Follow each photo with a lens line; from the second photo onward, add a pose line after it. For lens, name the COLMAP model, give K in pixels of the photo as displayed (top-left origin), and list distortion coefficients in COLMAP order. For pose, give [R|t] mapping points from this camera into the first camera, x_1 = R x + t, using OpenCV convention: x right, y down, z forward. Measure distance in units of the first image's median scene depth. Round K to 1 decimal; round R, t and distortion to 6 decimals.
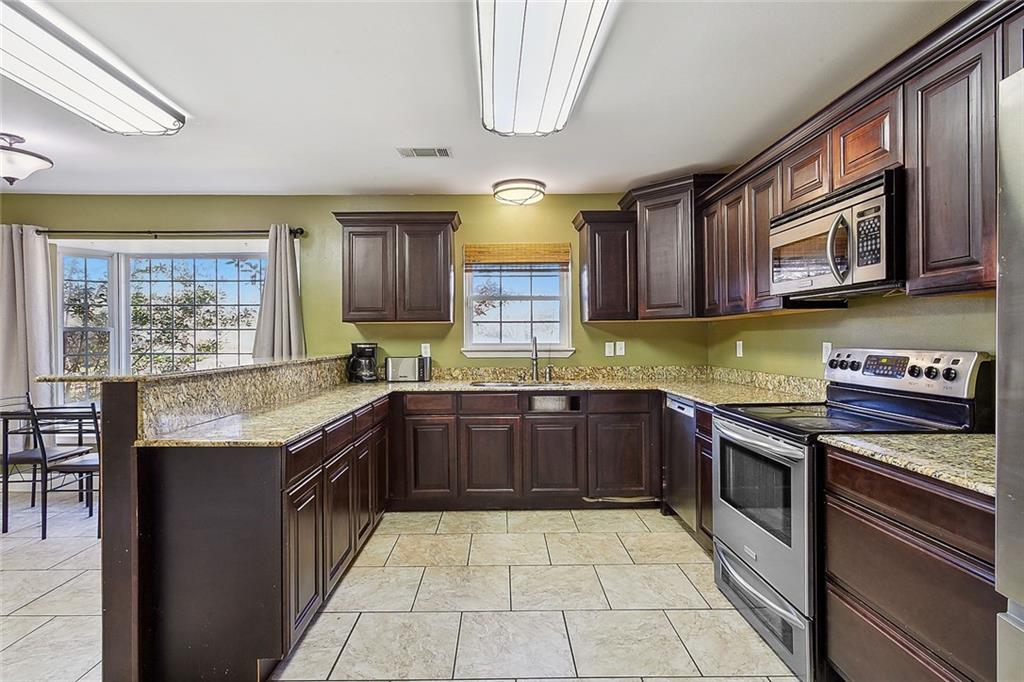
lens RADIAL K [[505.2, 0, 511.0], [0, 505.2, 341.5], [0, 0, 1]] dist [0.016400, -0.001862]
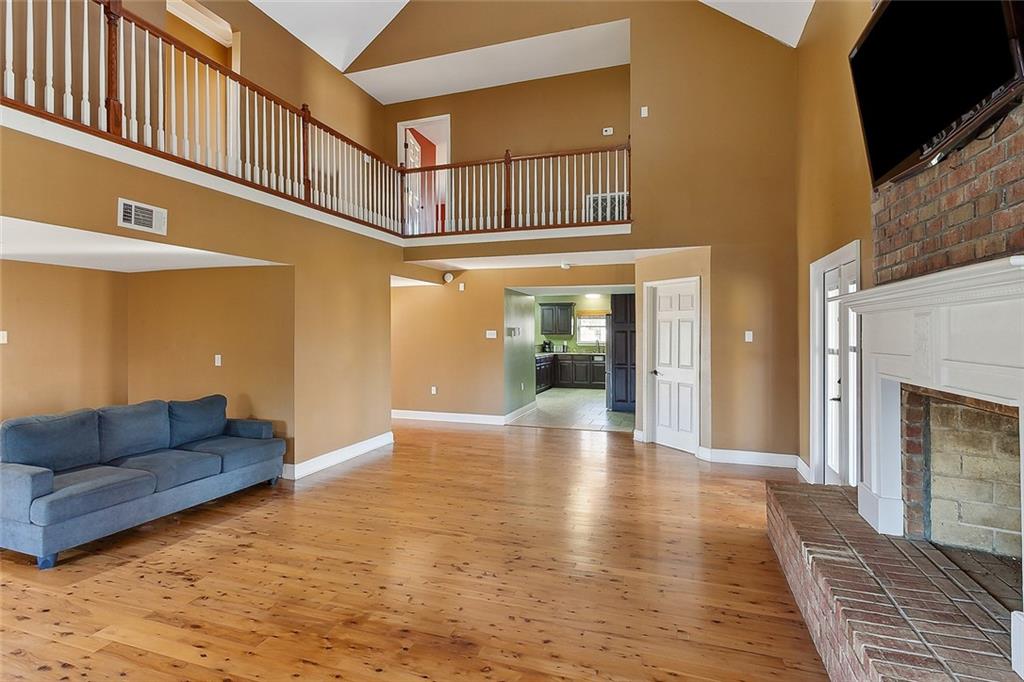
lens RADIAL K [[505.2, 0, 508.3], [0, 505.2, 338.8], [0, 0, 1]] dist [0.016400, -0.001862]
pose [[0.942453, 0.005258, -0.334298, 0.610105], [-0.003572, 0.999978, 0.005658, -0.027992], [0.334320, -0.004138, 0.942451, -2.326622]]
